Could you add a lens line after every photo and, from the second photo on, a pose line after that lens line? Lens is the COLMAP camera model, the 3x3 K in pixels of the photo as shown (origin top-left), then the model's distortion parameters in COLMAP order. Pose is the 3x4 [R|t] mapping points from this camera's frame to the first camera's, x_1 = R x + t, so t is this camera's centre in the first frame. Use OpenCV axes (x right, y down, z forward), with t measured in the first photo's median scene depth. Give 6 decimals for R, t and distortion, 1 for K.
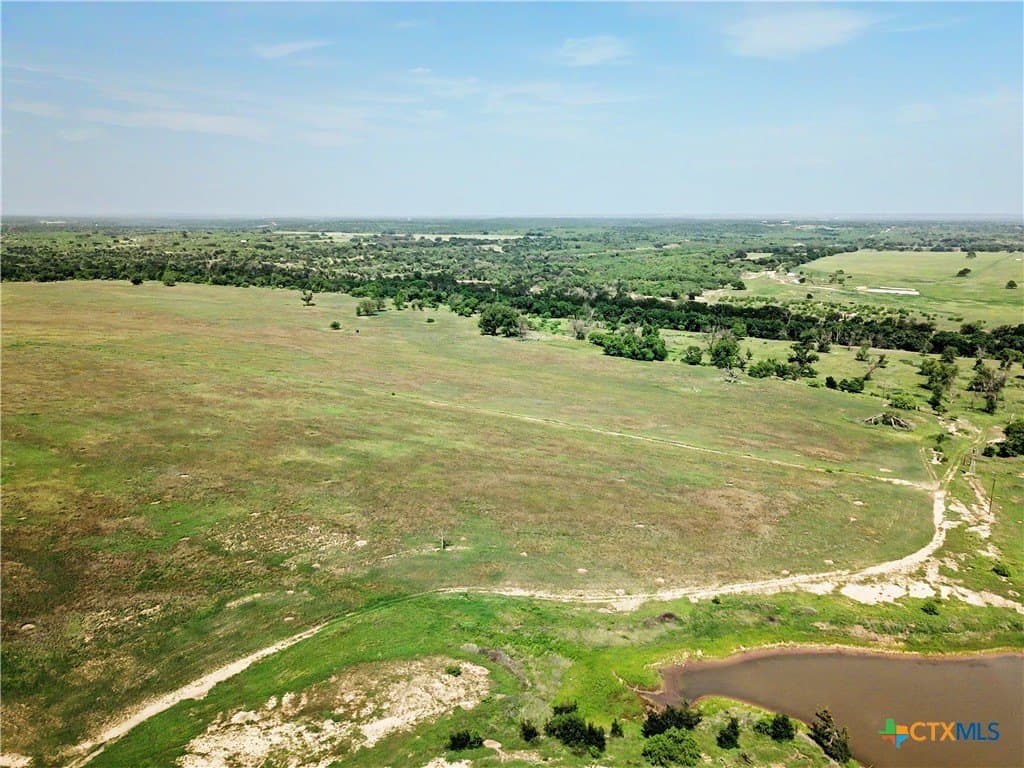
lens RADIAL K [[779.1, 0, 510.0], [0, 779.1, 381.5], [0, 0, 1]] dist [0.001760, 0.000952]
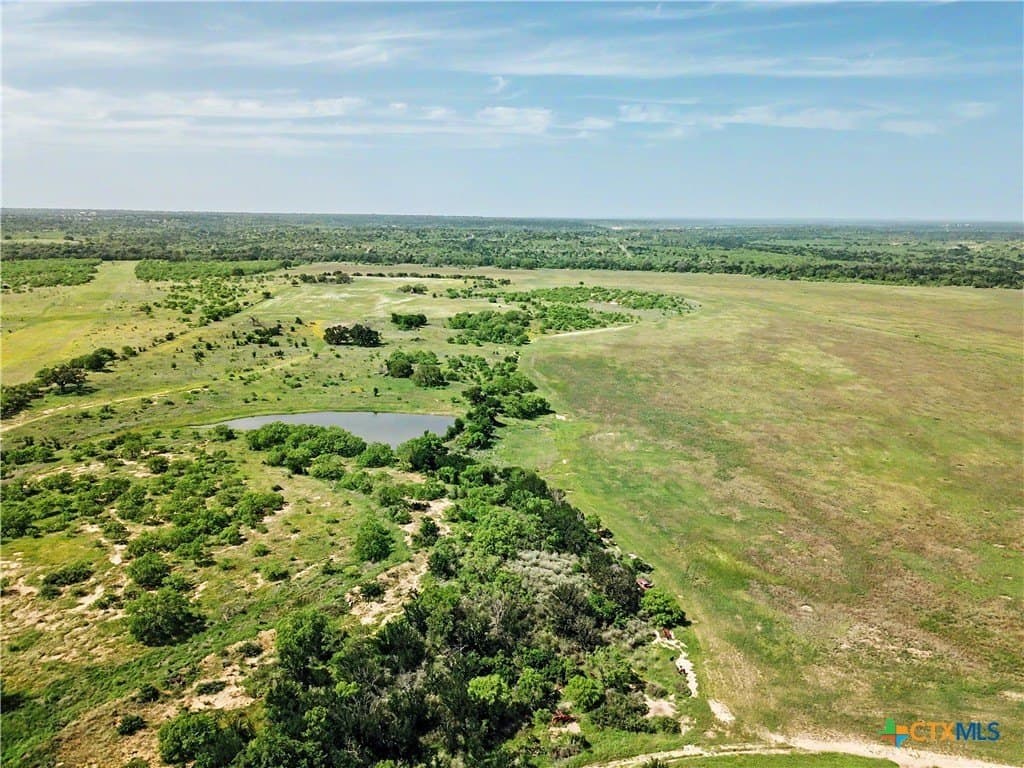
lens RADIAL K [[779.1, 0, 511.2], [0, 779.1, 386.1], [0, 0, 1]] dist [0.001760, 0.000952]
pose [[0.396131, 0.185922, -0.899173, 0.064968], [-0.188026, 0.974958, 0.118758, -0.015953], [0.898736, 0.122024, 0.421170, 0.090997]]
